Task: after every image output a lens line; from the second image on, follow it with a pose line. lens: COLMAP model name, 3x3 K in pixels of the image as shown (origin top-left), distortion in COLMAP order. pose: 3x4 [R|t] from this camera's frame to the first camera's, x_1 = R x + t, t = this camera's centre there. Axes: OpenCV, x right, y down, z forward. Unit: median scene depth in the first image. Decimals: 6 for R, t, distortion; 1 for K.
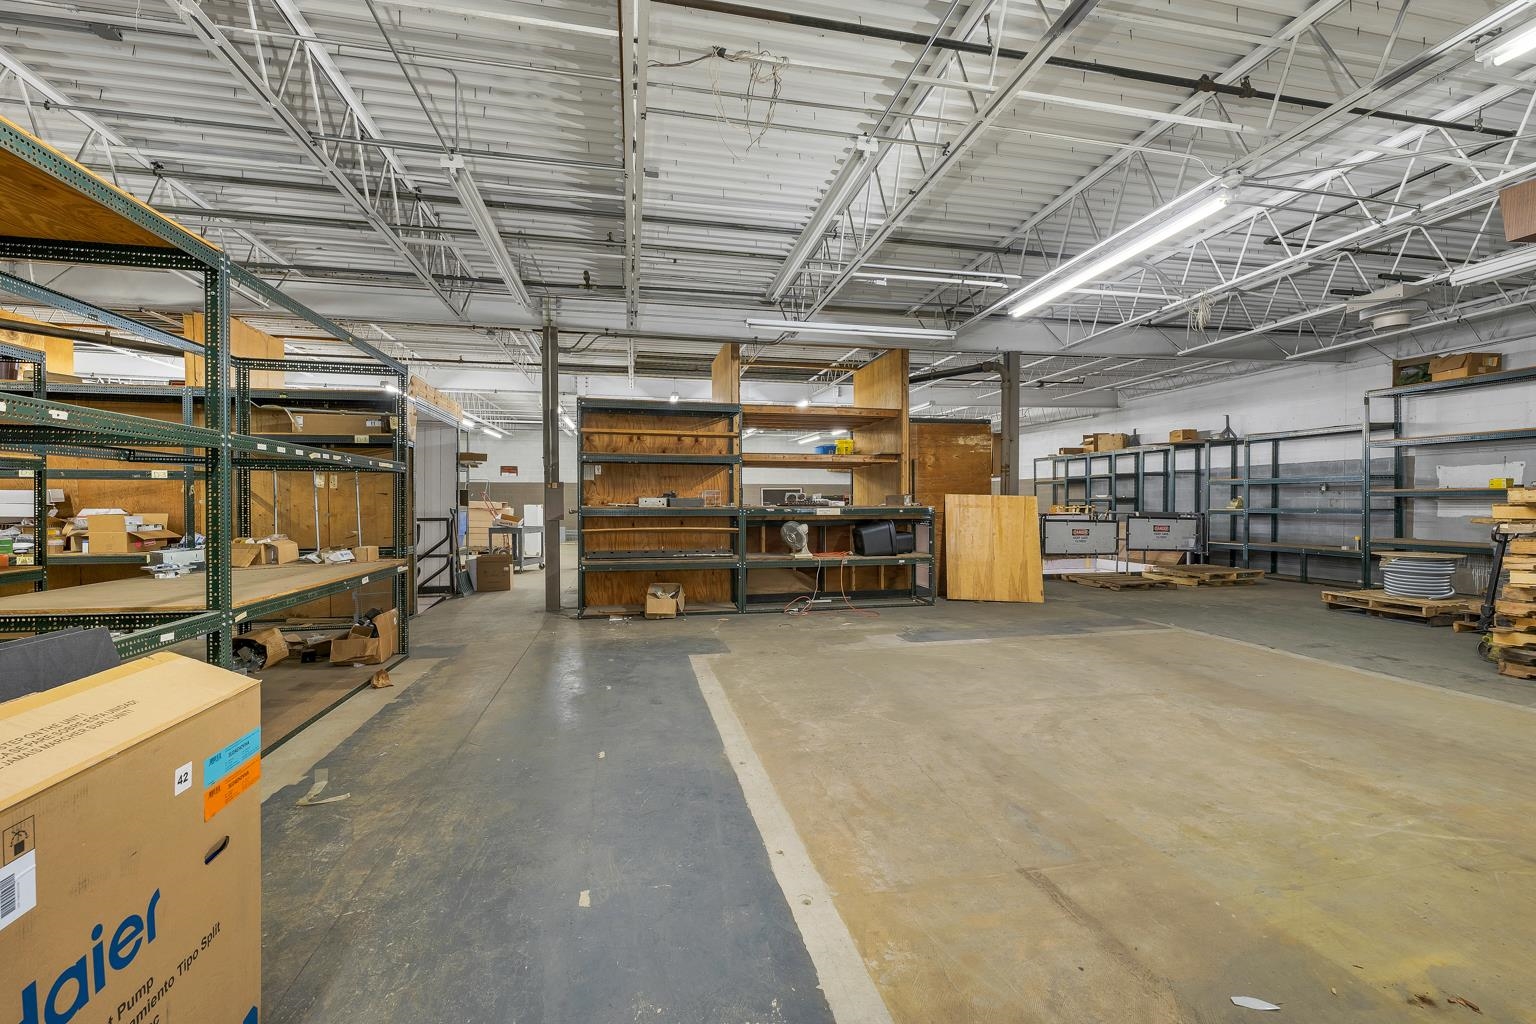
lens RADIAL K [[629.1, 0, 767.2], [0, 629.1, 509.7], [0, 0, 1]] dist [0.000553, -0.000367]
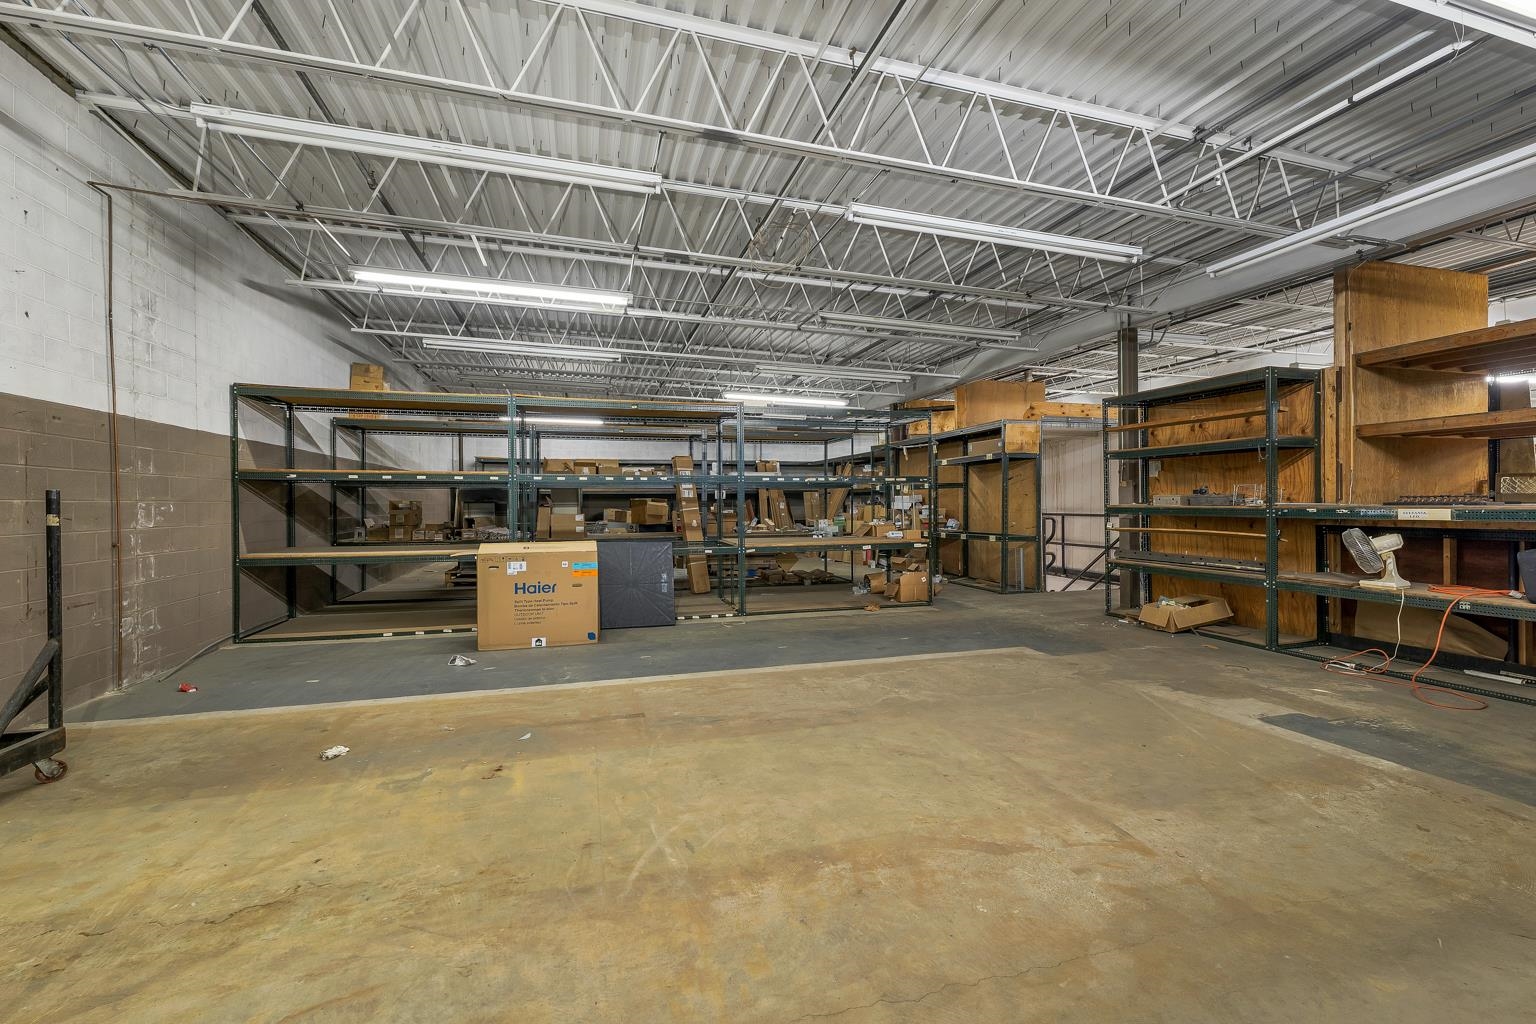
lens RADIAL K [[629.1, 0, 770.2], [0, 629.1, 508.9], [0, 0, 1]] dist [0.000553, -0.000367]
pose [[0.089032, 0.009703, -0.995981, 1.341675], [-0.004677, 0.999946, 0.009324, -0.010520], [0.996018, 0.003828, 0.089073, 0.735832]]
